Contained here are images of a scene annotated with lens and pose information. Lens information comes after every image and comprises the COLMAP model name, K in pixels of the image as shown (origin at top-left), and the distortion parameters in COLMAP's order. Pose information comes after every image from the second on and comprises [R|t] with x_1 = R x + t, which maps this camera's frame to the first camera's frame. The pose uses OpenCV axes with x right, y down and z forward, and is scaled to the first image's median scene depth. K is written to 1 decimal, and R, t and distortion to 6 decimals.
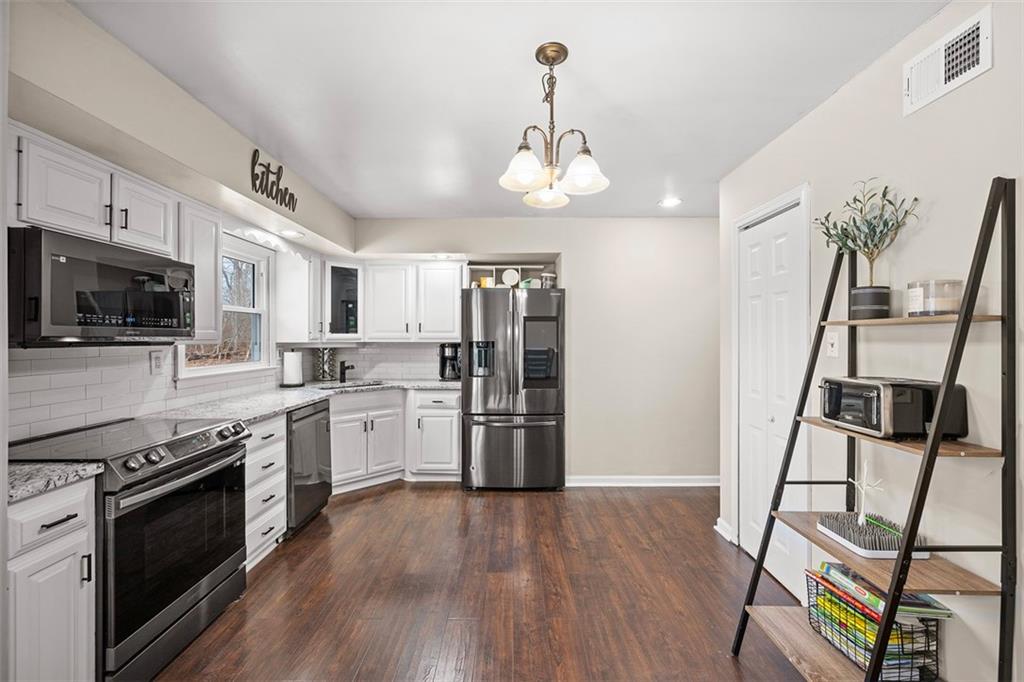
lens RADIAL K [[428.0, 0, 502.6], [0, 428.0, 335.9], [0, 0, 1]] dist [-0.003821, -0.000292]
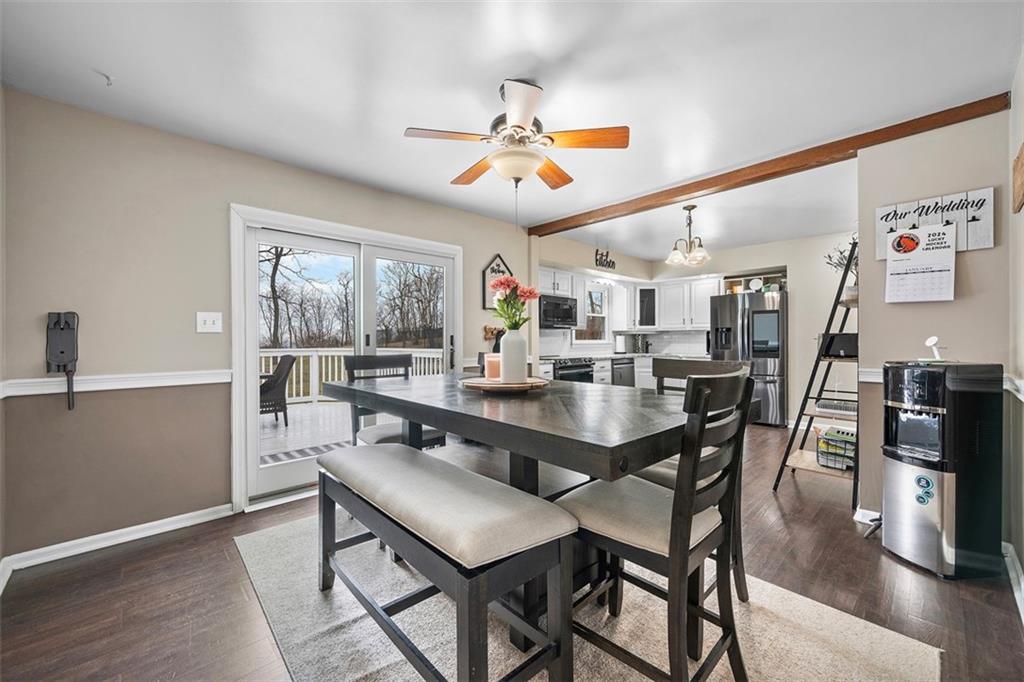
lens RADIAL K [[400.3, 0, 511.6], [0, 400.3, 340.1], [0, 0, 1]] dist [0.001850, 0.000154]
pose [[0.694322, -0.001327, -0.719663, 0.519826], [0.006208, 0.999972, 0.004146, 0.051433], [0.719638, -0.007346, 0.694311, -0.675572]]
